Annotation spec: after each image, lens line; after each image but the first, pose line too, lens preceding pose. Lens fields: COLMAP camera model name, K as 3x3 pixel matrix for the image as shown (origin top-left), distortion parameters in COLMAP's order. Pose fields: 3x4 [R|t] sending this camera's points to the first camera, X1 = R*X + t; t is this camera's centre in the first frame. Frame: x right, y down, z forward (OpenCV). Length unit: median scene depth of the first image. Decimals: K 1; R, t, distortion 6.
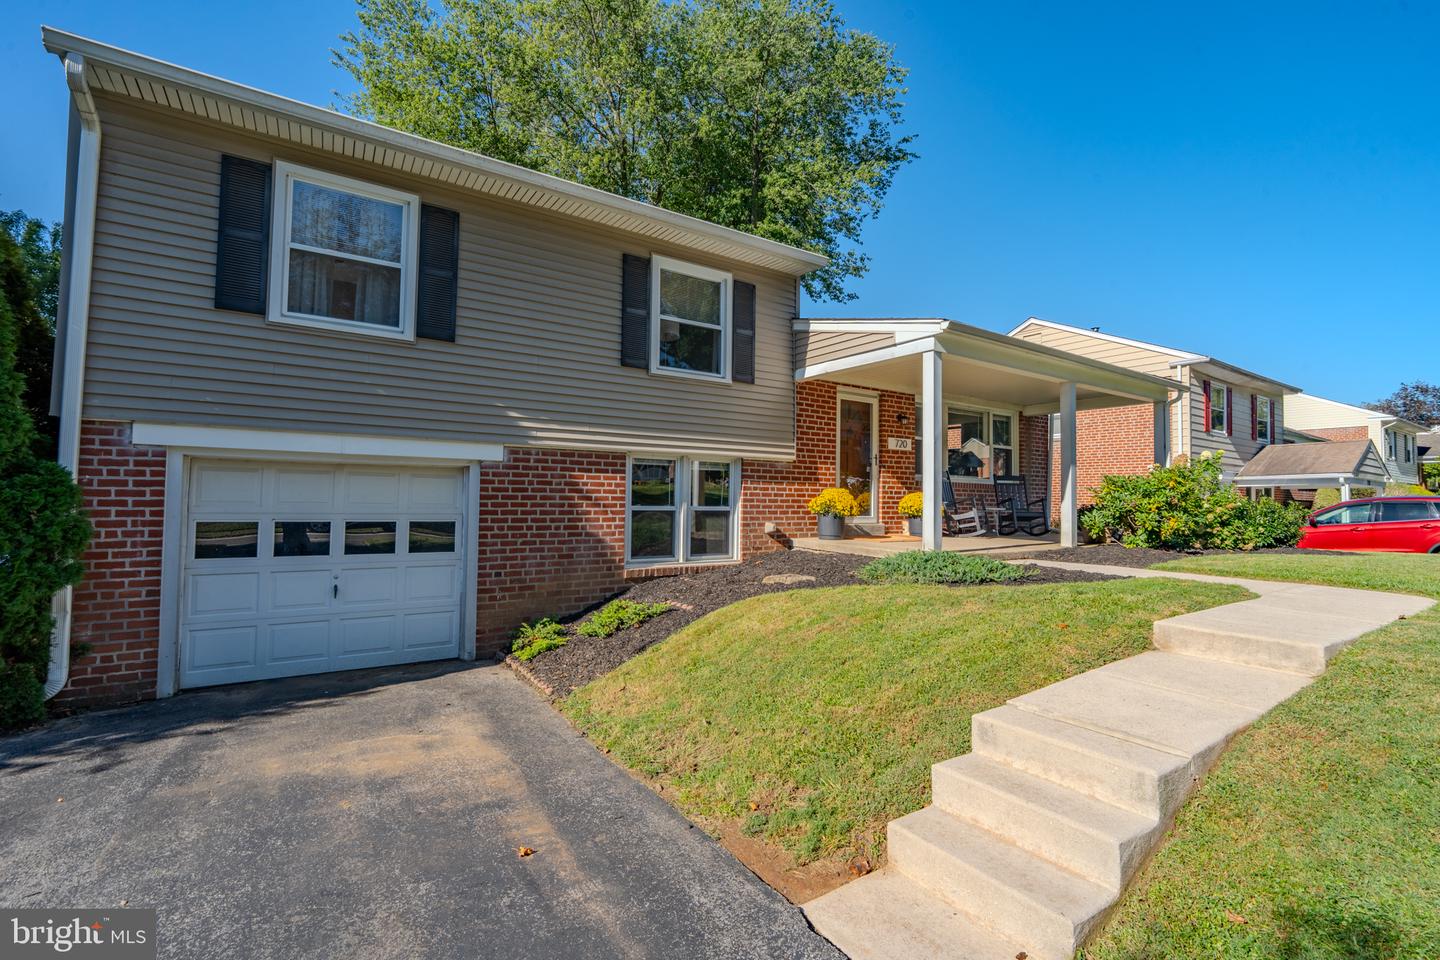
lens RADIAL K [[634.2, 0, 718.6], [0, 634.2, 477.9], [0, 0, 1]] dist [-0.014858, 0.004557]
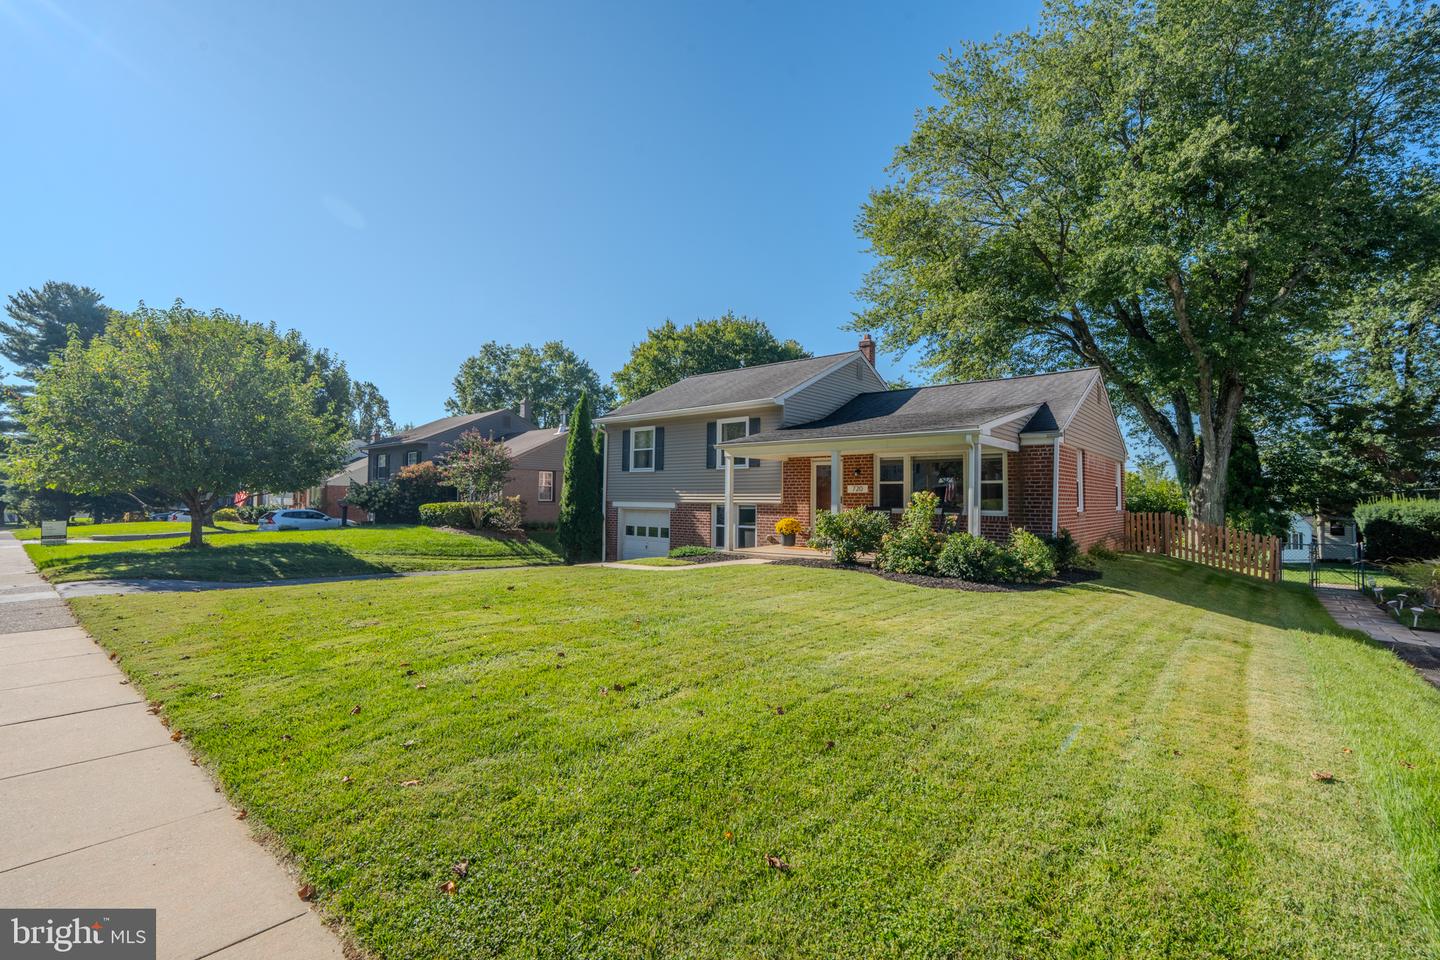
lens RADIAL K [[634.2, 0, 718.6], [0, 634.2, 477.9], [0, 0, 1]] dist [-0.014858, 0.004557]
pose [[0.296524, -0.040726, -0.954157, 2.414202], [0.035707, 0.998865, -0.031538, -0.062693], [0.954358, -0.024719, 0.297642, 0.310914]]
